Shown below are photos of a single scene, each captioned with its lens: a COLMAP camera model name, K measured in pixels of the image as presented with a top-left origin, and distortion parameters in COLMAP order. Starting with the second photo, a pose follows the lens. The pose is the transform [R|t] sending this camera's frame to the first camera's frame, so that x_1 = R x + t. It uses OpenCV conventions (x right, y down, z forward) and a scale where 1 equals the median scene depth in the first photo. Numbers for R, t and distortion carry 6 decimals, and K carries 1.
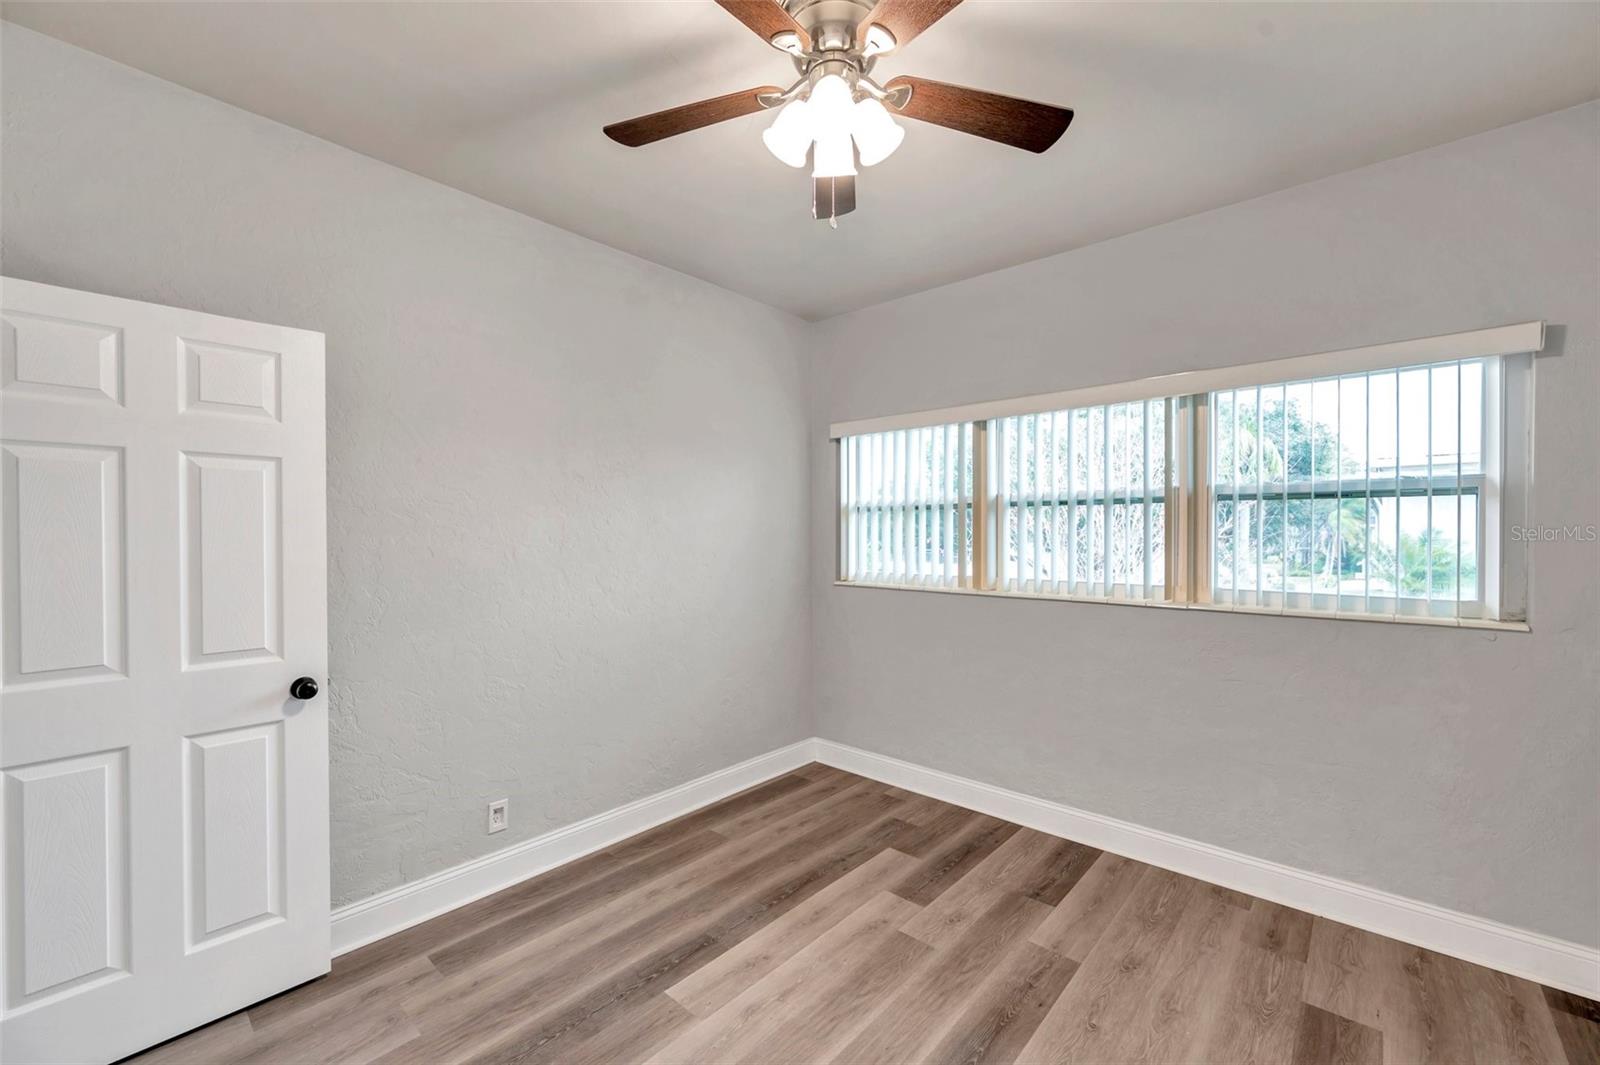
lens RADIAL K [[628.9, 0, 799.6], [0, 628.9, 540.1], [0, 0, 1]] dist [0.002187, -0.001423]
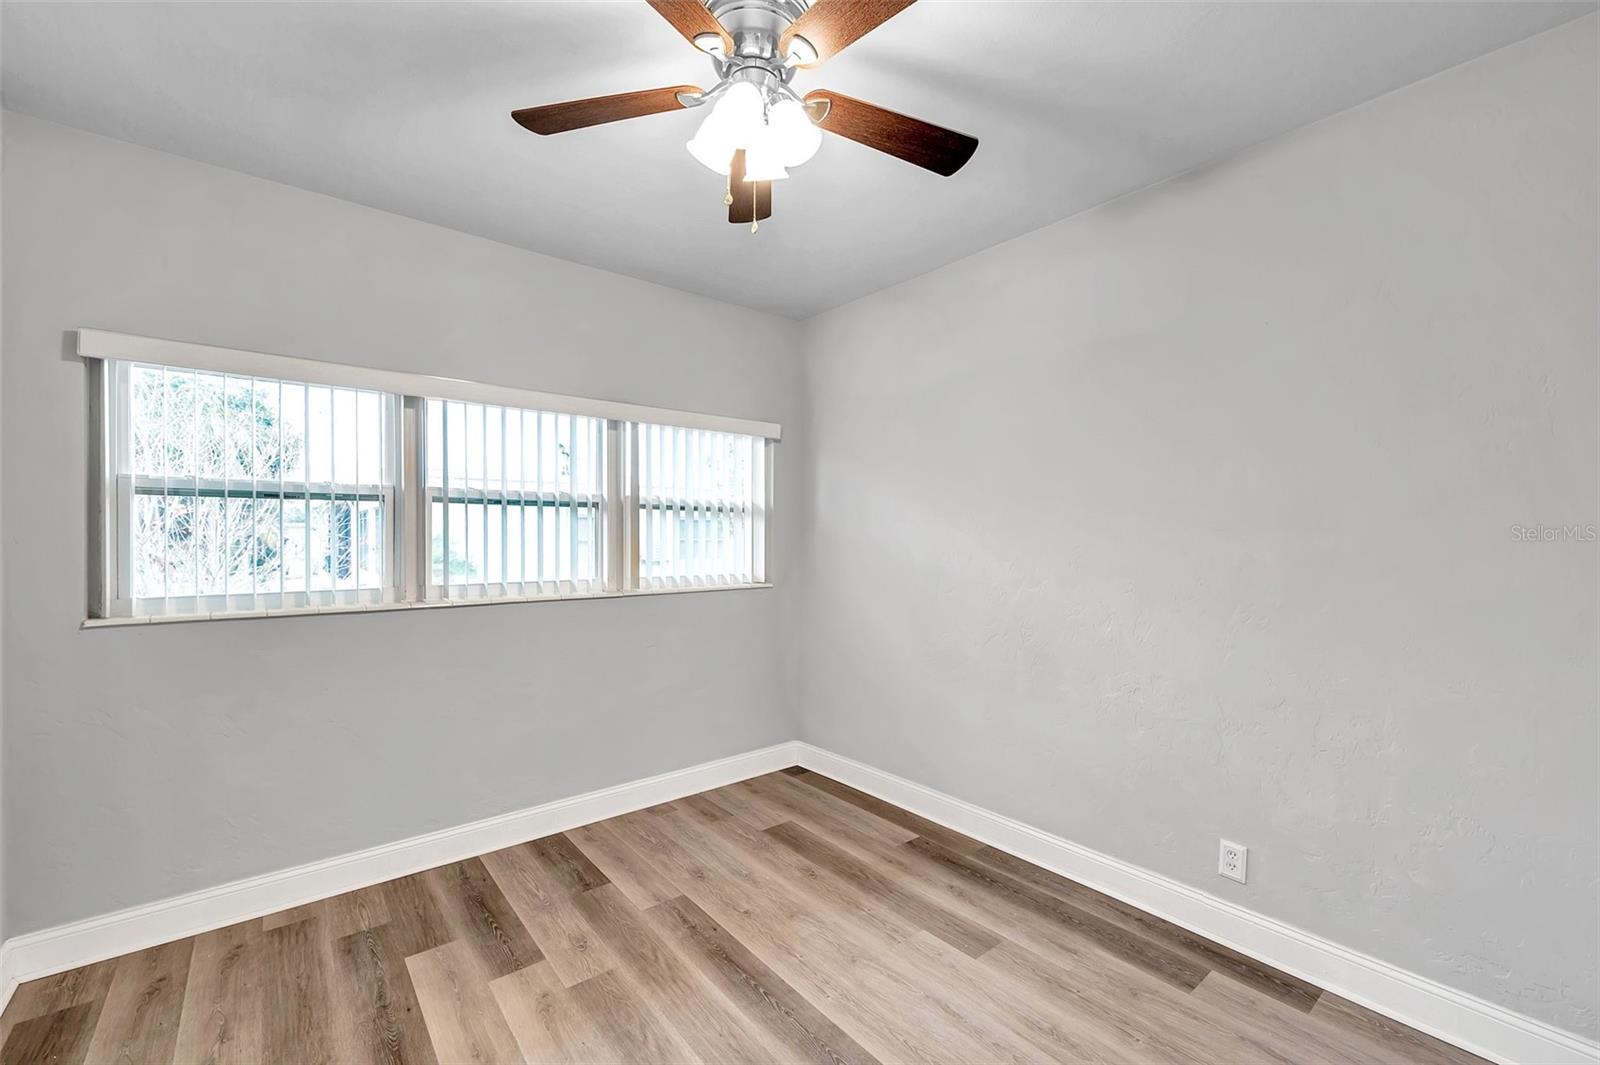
lens RADIAL K [[686.0, 0, 759.5], [0, 686.0, 549.8], [0, 0, 1]] dist [-0.000317, 0.000320]
pose [[0.175710, -0.018588, 0.984266, -0.648170], [0.005513, 0.999825, 0.017898, -0.002580], [-0.984426, 0.002282, 0.175782, 0.512032]]
